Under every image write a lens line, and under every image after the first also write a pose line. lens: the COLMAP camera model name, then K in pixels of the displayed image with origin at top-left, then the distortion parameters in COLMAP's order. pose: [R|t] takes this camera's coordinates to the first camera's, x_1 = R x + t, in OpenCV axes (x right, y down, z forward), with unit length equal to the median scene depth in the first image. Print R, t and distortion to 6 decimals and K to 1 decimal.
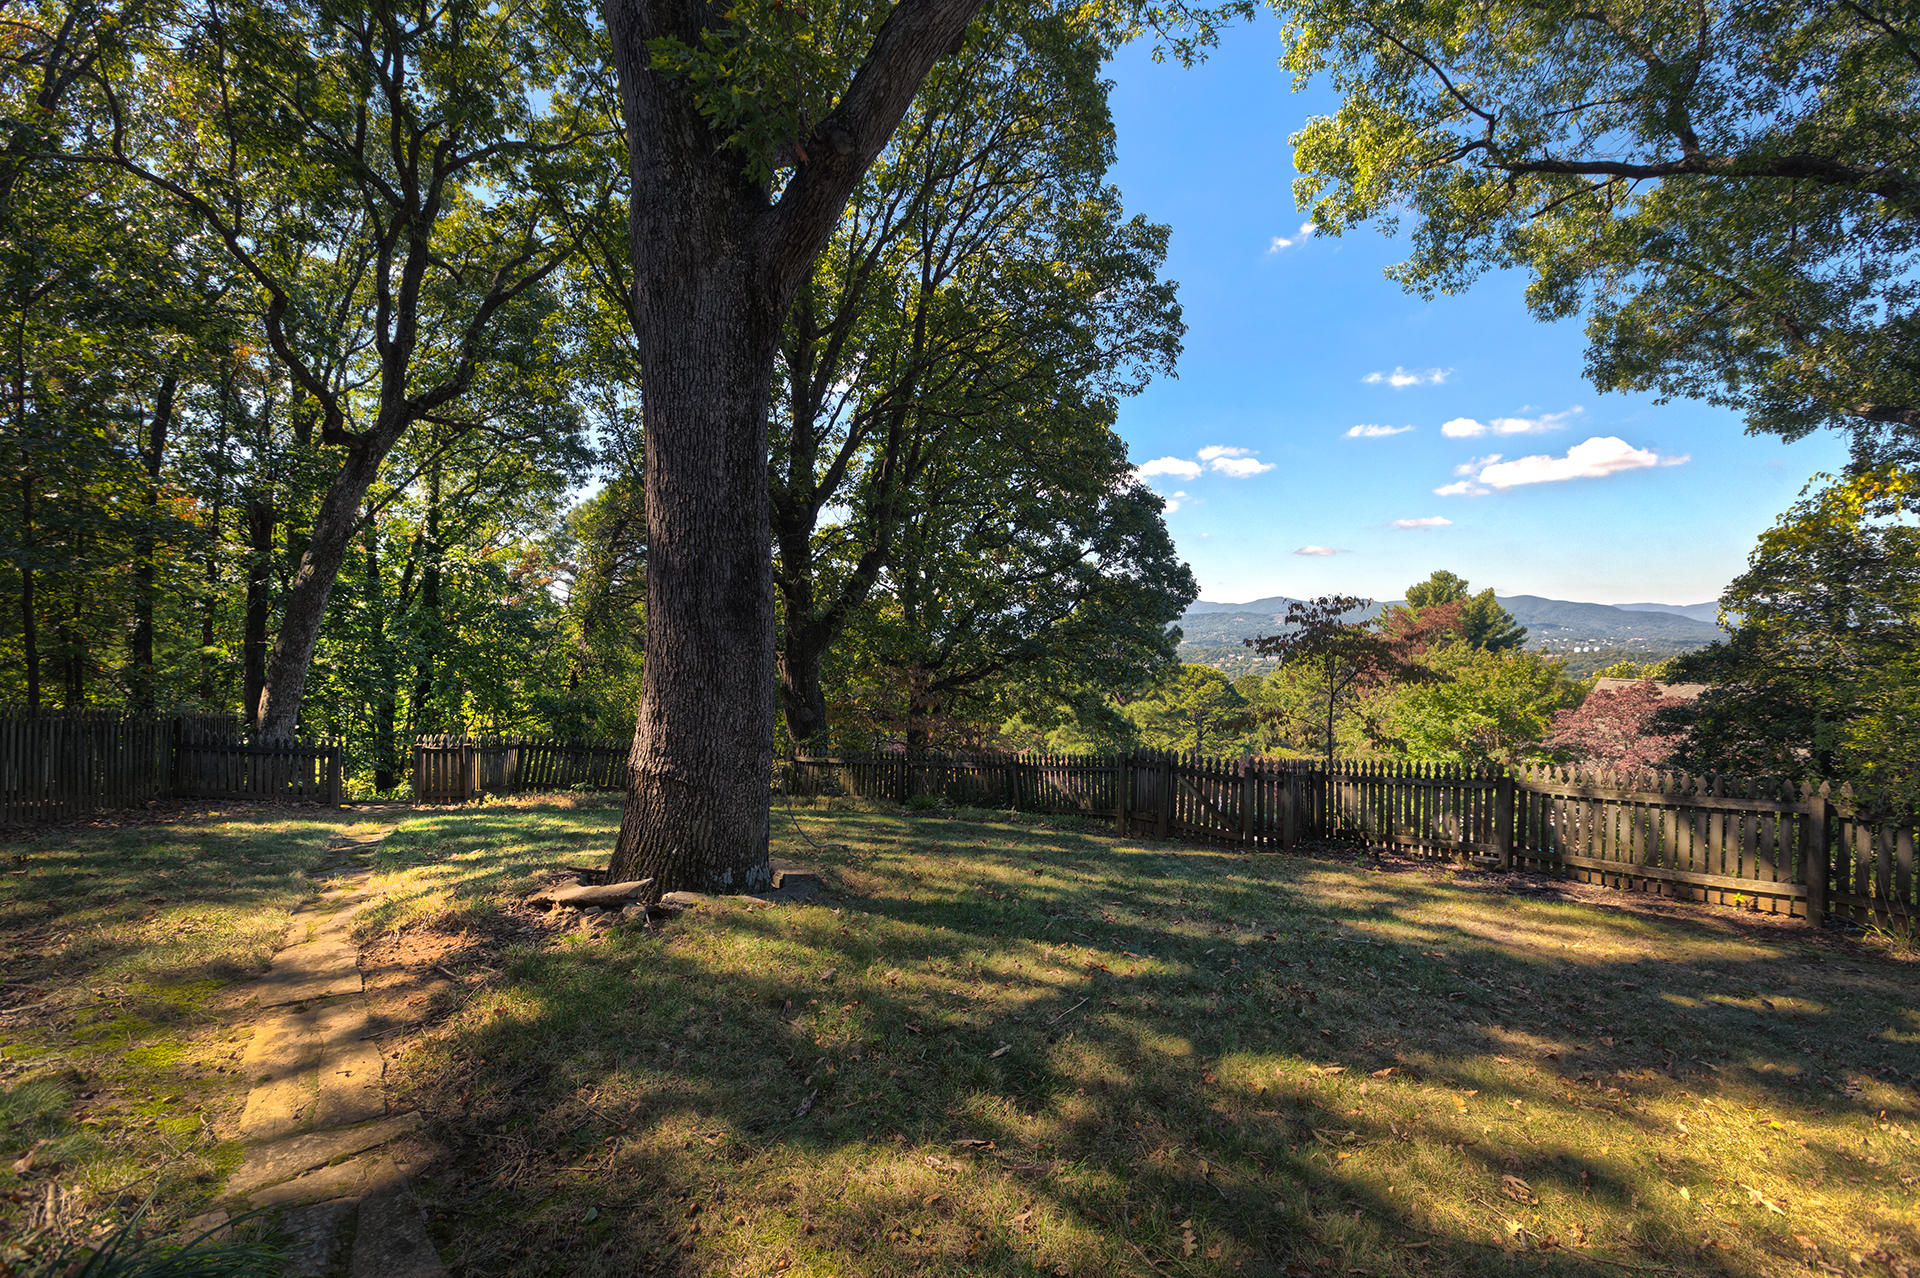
lens RADIAL K [[894.6, 0, 960.0], [0, 894.6, 639.0], [0, 0, 1]] dist [-0.001457, 0.000393]
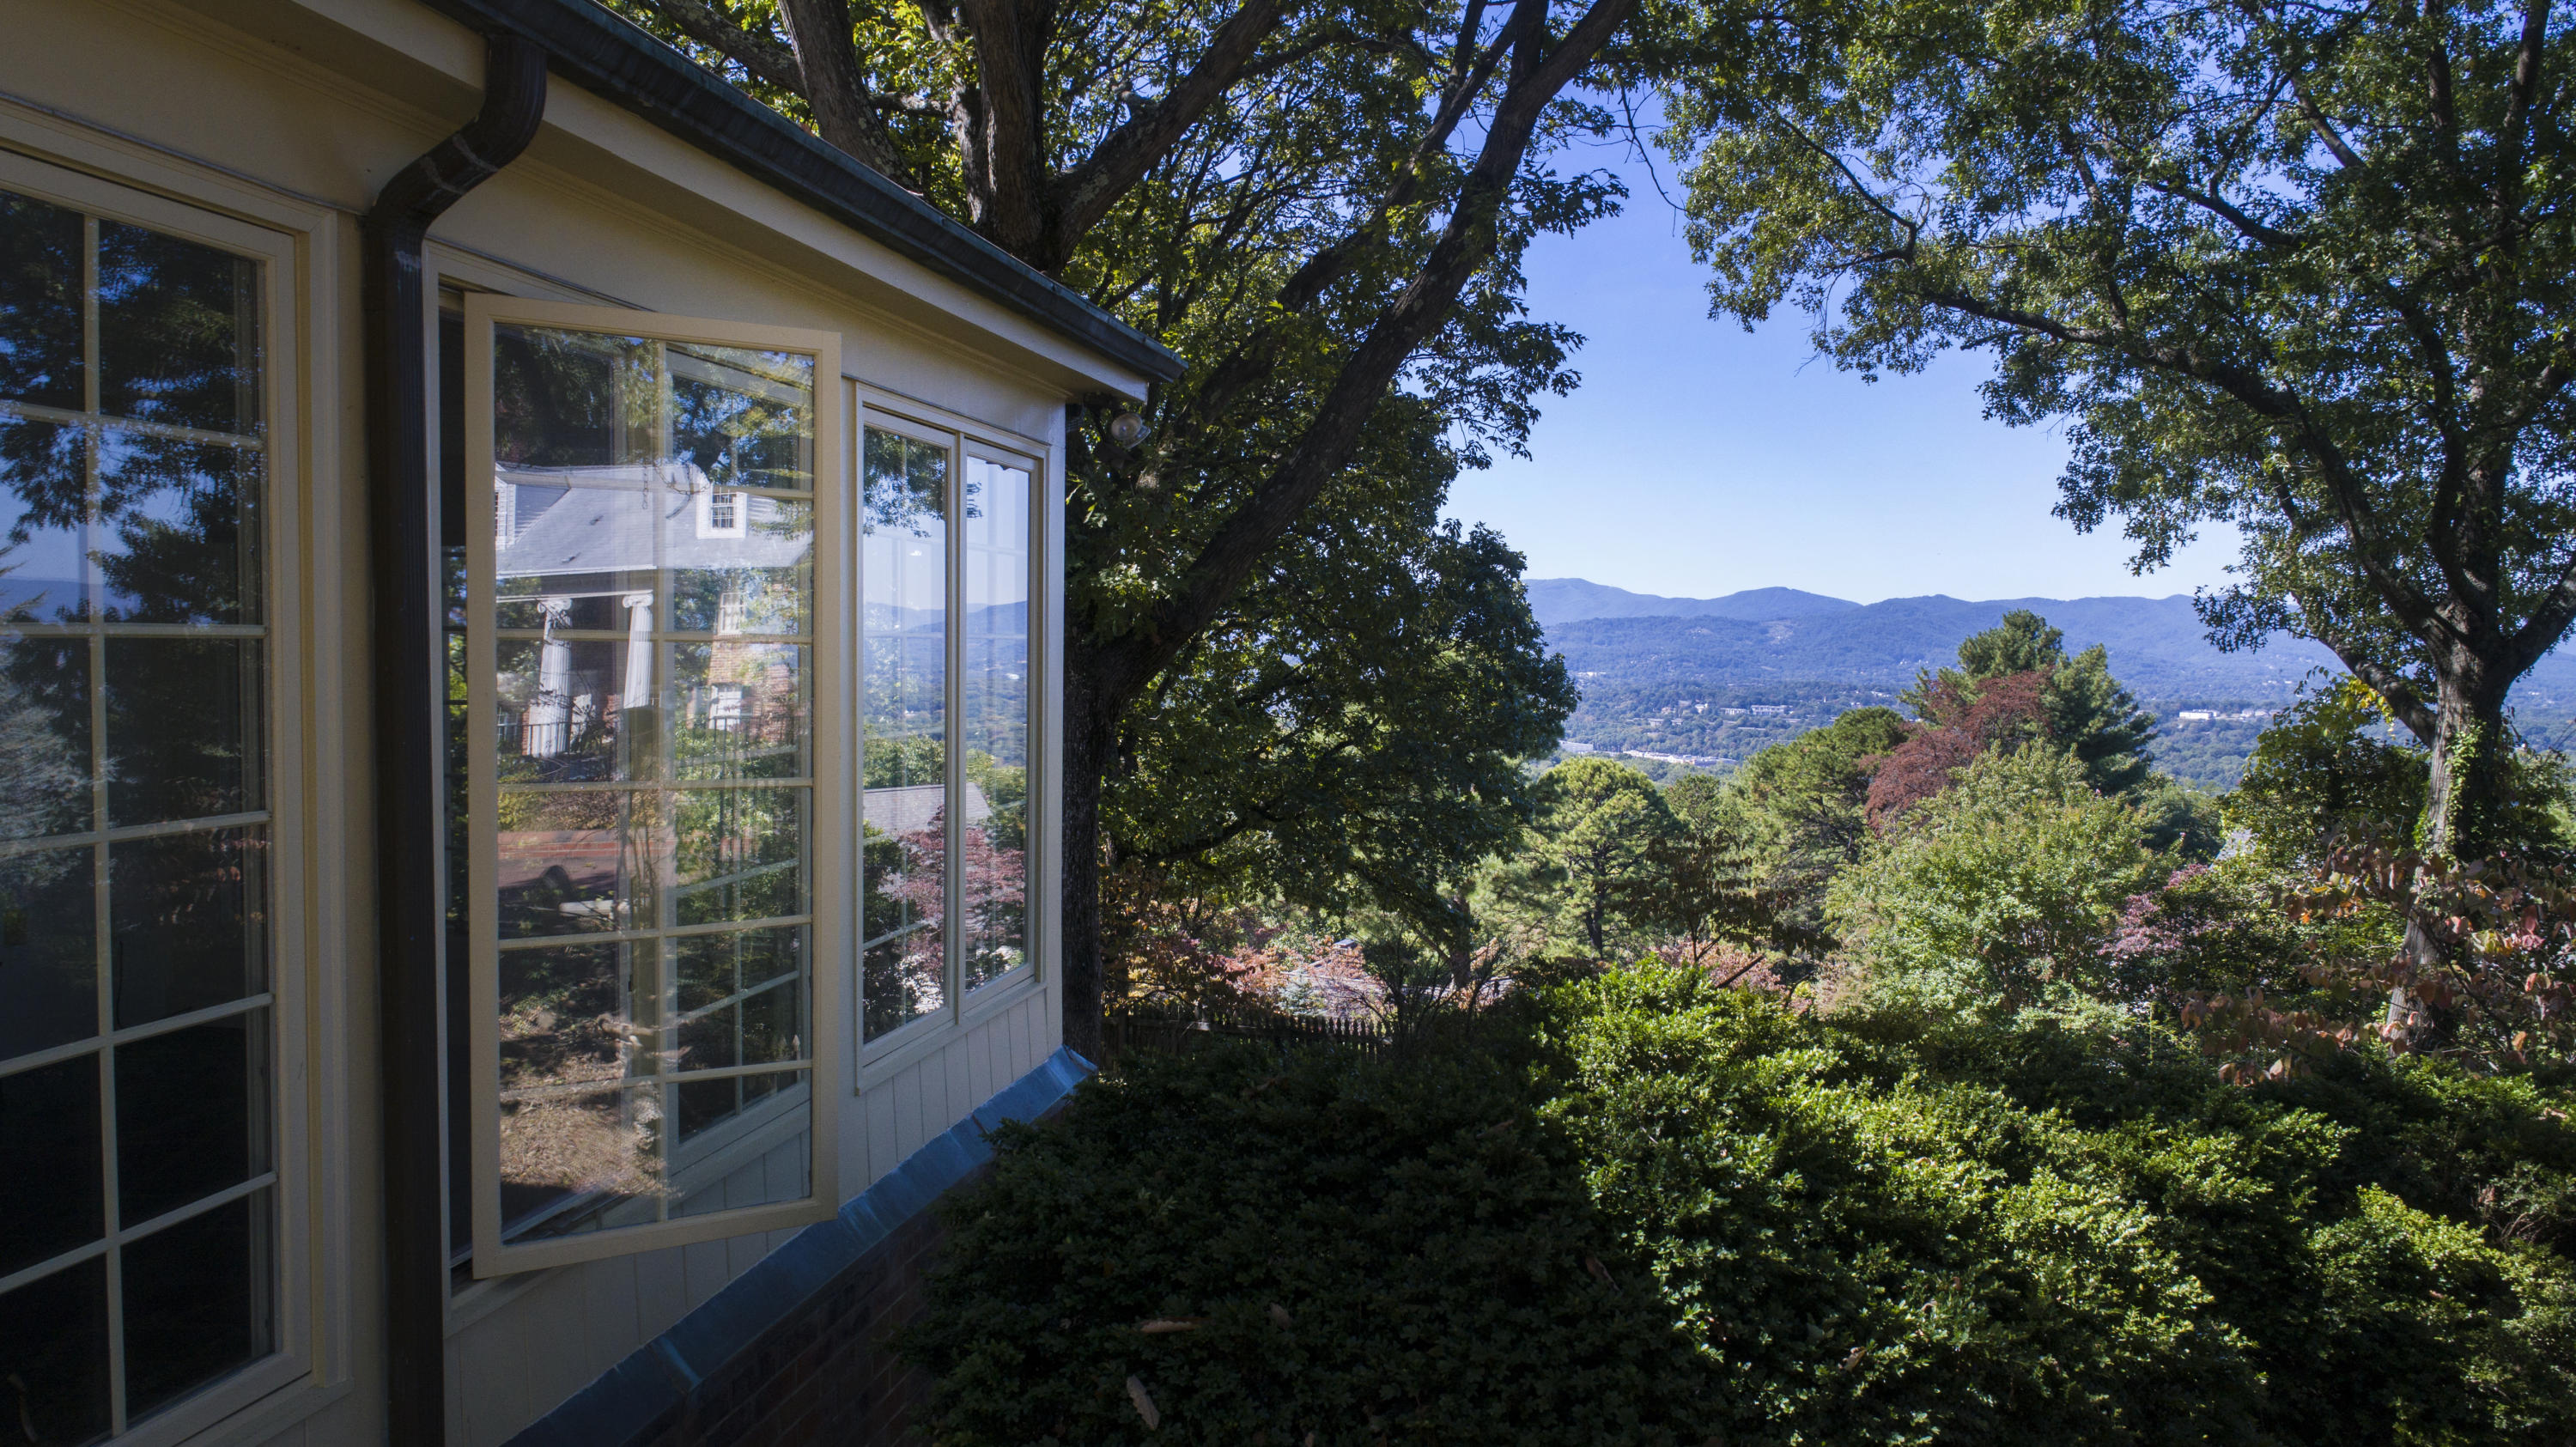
lens RADIAL K [[1732.7, 0, 1288.0], [0, 1732.7, 723.5], [0, 0, 1]] dist [-0.018837, -0.001420]
pose [[0.997023, 0.013138, 0.075977, -0.021836], [-0.014806, 0.999661, 0.021422, -0.058160], [-0.075670, -0.022483, 0.996879, -0.167249]]
